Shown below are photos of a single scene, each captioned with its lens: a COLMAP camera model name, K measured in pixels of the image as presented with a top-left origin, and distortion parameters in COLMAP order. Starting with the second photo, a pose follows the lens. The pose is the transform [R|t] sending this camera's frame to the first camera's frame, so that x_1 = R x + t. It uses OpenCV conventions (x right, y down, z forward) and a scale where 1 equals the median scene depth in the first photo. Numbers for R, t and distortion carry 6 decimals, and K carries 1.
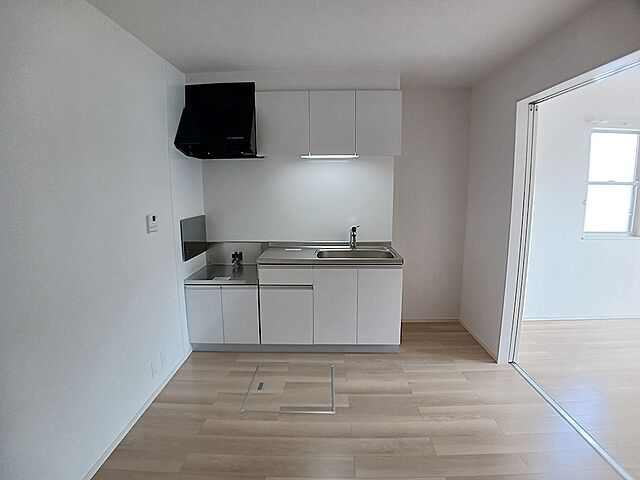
lens RADIAL K [[355.8, 0, 320.0], [0, 355.8, 240.0], [0, 0, 1]] dist [-0.070285, 0.000840]
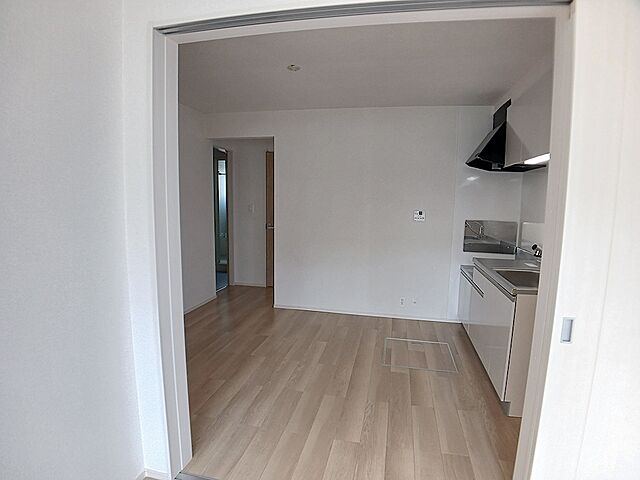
lens RADIAL K [[355.8, 0, 320.0], [0, 355.8, 240.0], [0, 0, 1]] dist [-0.070285, 0.000840]
pose [[-0.196148, 0.116645, -0.973612, 1.171588], [-0.160152, 0.975756, 0.149167, -0.105937], [0.967408, 0.185185, -0.172711, 0.819749]]
